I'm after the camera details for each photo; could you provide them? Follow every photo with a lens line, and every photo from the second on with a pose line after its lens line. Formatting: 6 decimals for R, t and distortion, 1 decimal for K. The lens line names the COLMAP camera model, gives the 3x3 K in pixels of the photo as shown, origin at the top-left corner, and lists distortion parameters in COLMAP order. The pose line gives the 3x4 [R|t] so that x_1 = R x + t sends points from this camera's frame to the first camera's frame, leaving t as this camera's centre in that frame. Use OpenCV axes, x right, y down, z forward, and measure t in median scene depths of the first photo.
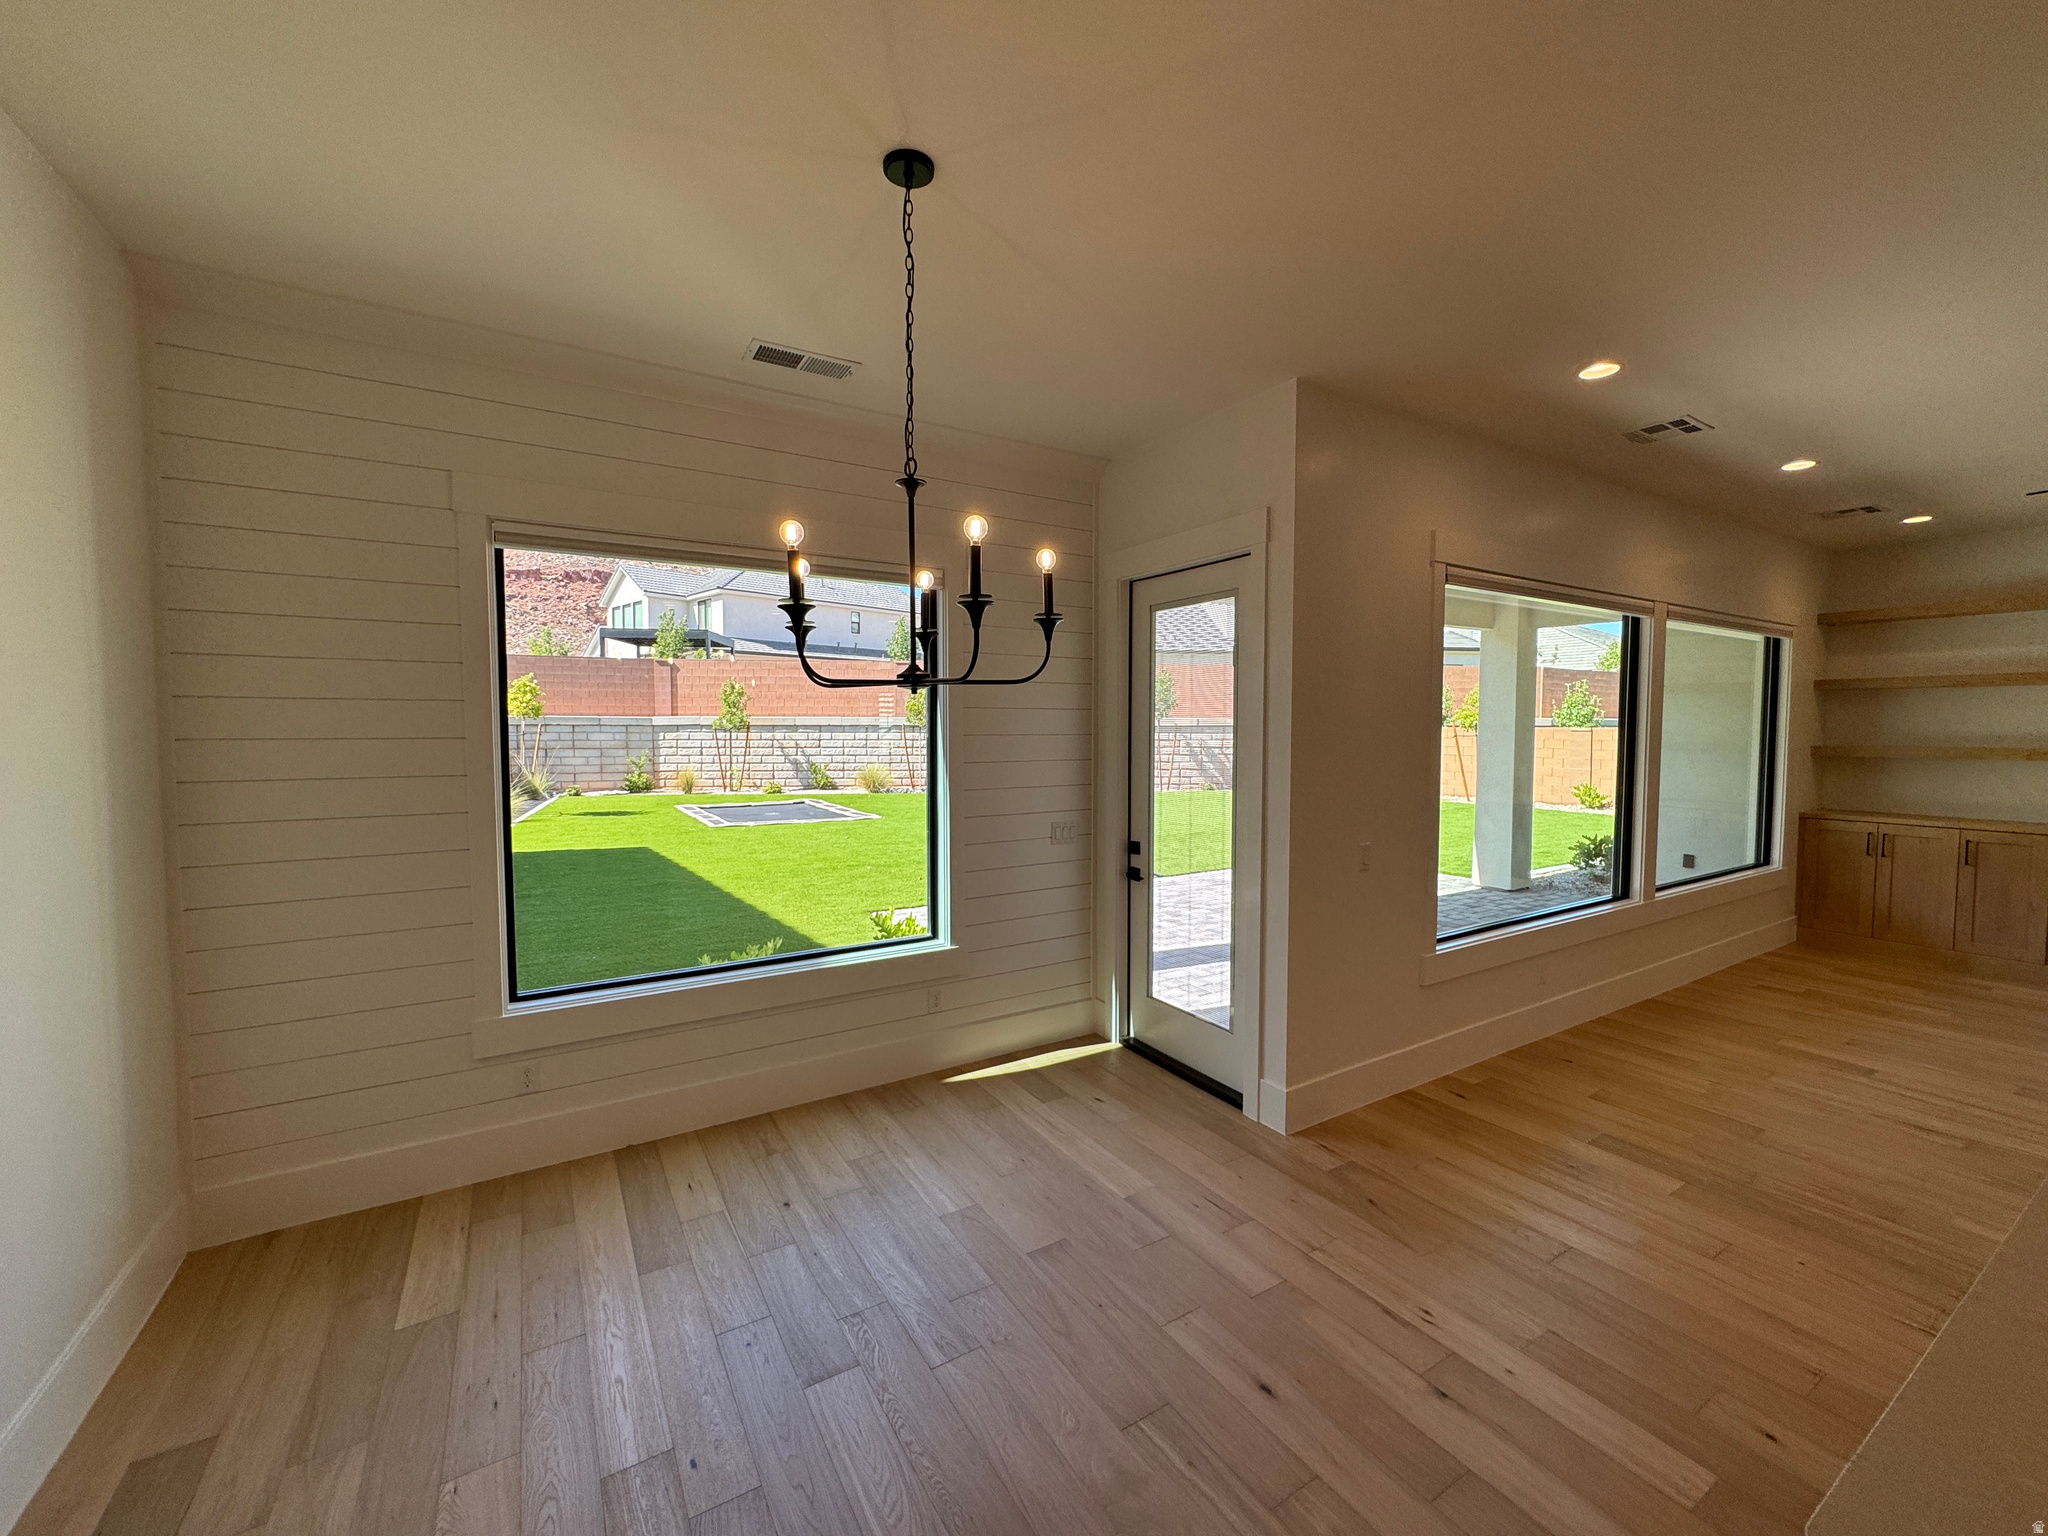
lens RADIAL K [[816.7, 0, 1024.9], [0, 816.7, 764.1], [0, 0, 1]] dist [-0.004008, 0.000733]
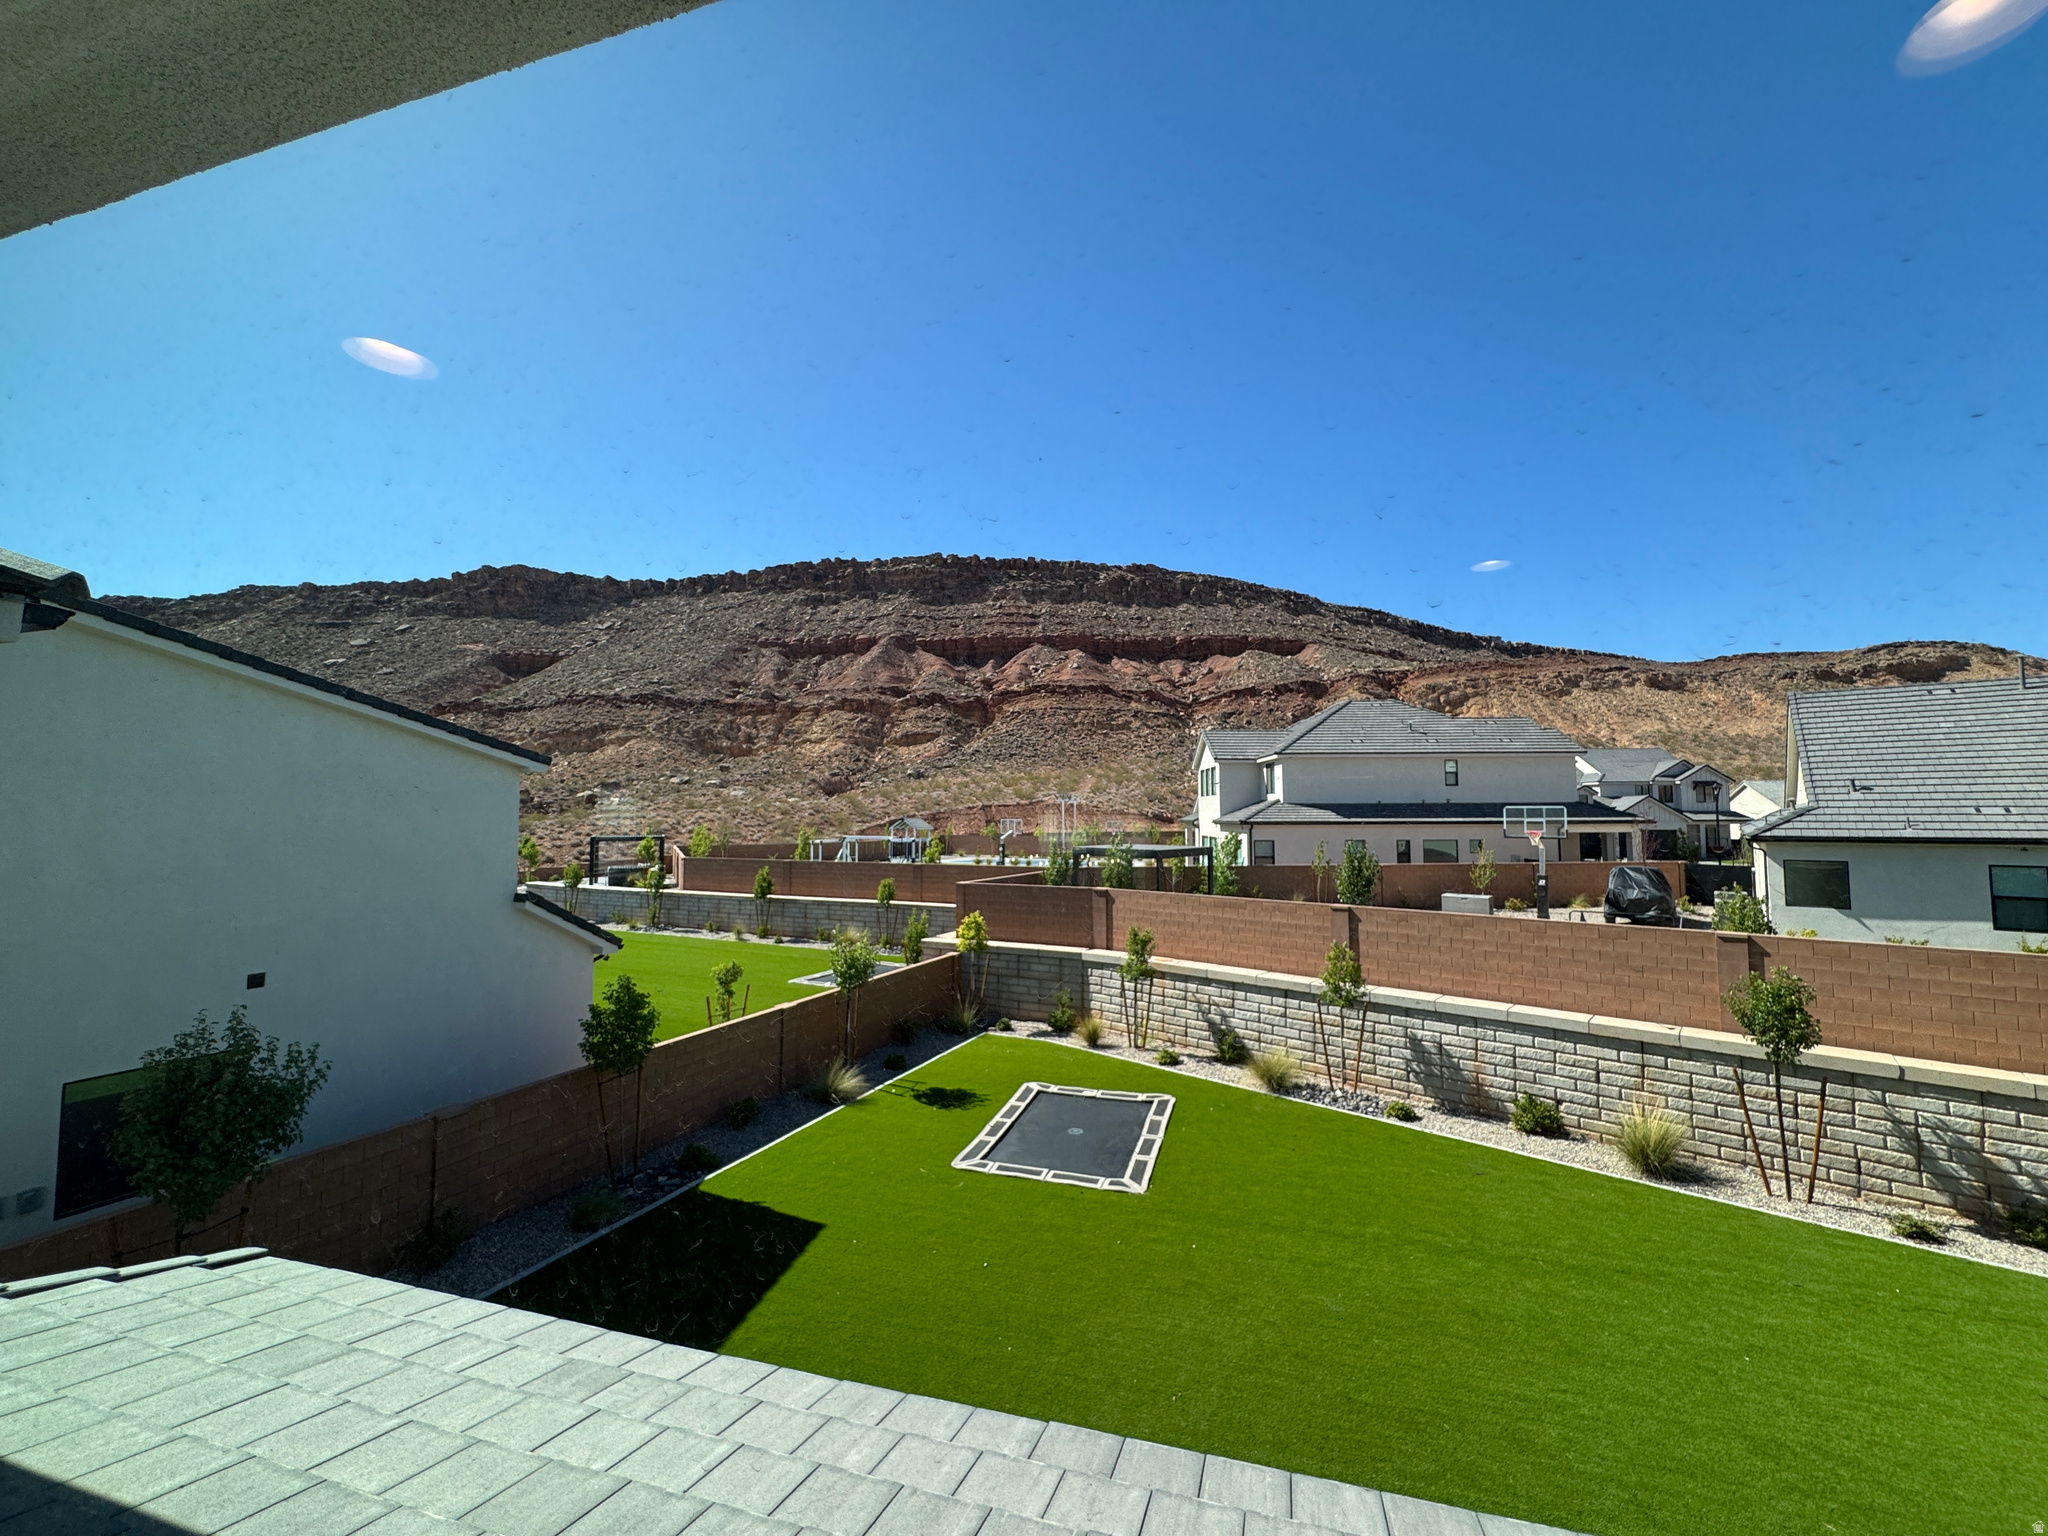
lens RADIAL K [[816.7, 0, 1018.7], [0, 816.7, 754.6], [0, 0, 1]] dist [-0.004008, 0.000733]
pose [[0.668046, -0.056246, -0.741991, 0.733973], [-0.034517, 0.993724, -0.106405, -0.555266], [0.743319, 0.096695, 0.661912, 0.745365]]
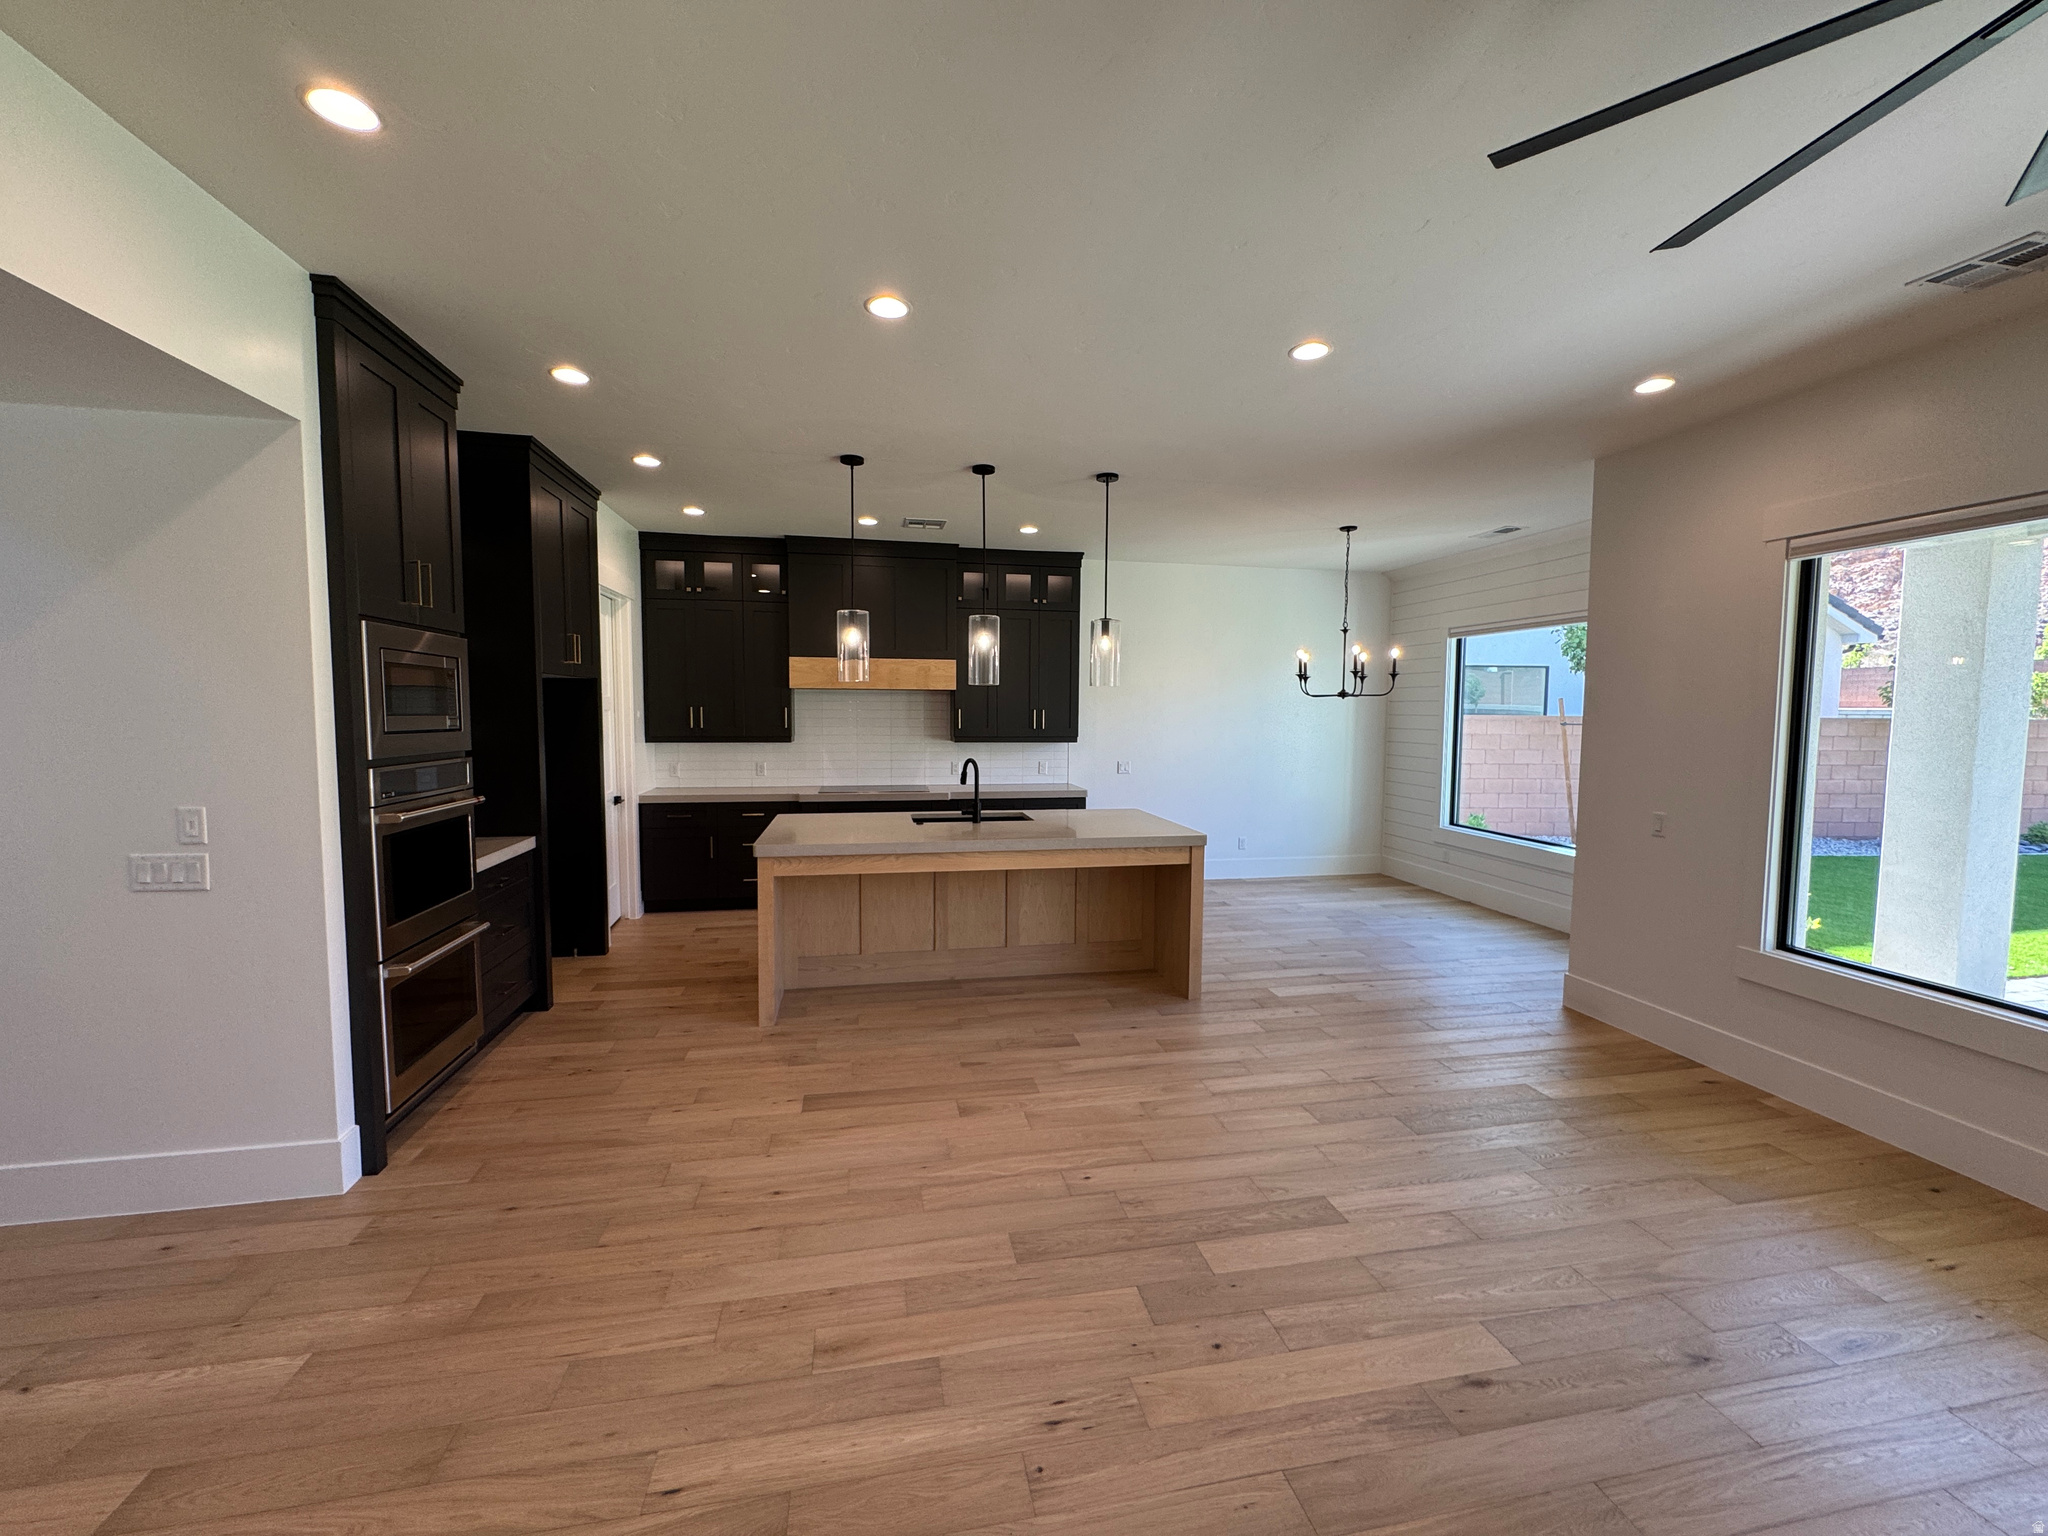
lens RADIAL K [[816.7, 0, 1019.8], [0, 816.7, 772.5], [0, 0, 1]] dist [-0.004008, 0.000733]
pose [[-0.351209, 0.069700, -0.933699, 0.890157], [-0.051808, 0.994251, 0.093708, -0.010891], [0.934863, 0.081284, -0.345578, 0.267996]]
